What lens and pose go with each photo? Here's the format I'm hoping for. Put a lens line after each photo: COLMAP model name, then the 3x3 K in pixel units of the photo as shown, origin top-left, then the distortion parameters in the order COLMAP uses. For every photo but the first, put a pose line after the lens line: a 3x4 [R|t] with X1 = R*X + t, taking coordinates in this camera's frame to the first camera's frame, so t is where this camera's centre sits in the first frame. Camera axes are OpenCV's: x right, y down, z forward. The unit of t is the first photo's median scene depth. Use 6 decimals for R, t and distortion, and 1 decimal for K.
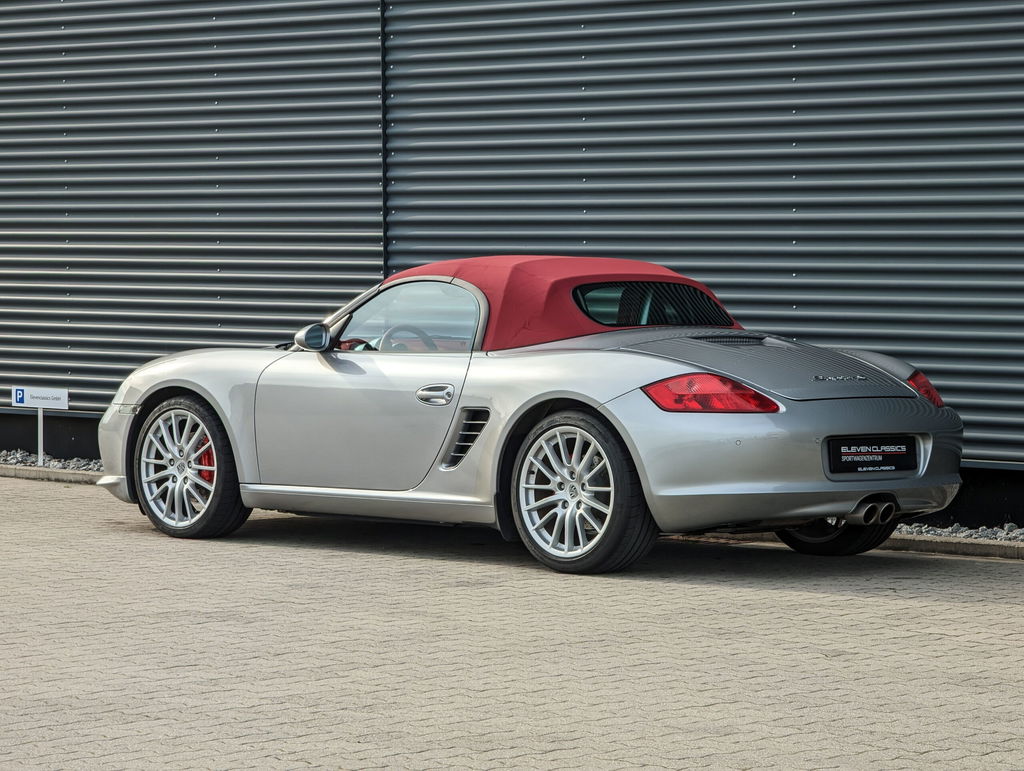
lens RADIAL K [[3656.4, 0, 512.0], [0, 3656.4, 385.5], [0, 0, 1]] dist [0.261658, -1.139014]
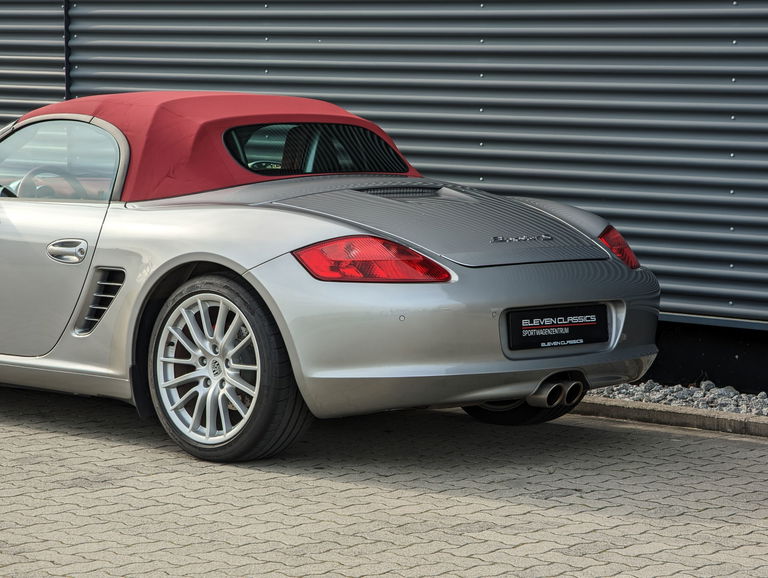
lens RADIAL K [[2742.3, 0, 384.0], [0, 2742.3, 289.0], [0, 0, 1]] dist [0.261658, -1.139014]
pose [[0.999582, 0.005399, 0.028395, 0.037735], [-0.006806, 0.998742, 0.049683, -0.022441], [-0.028091, -0.049855, 0.998361, 0.342999]]
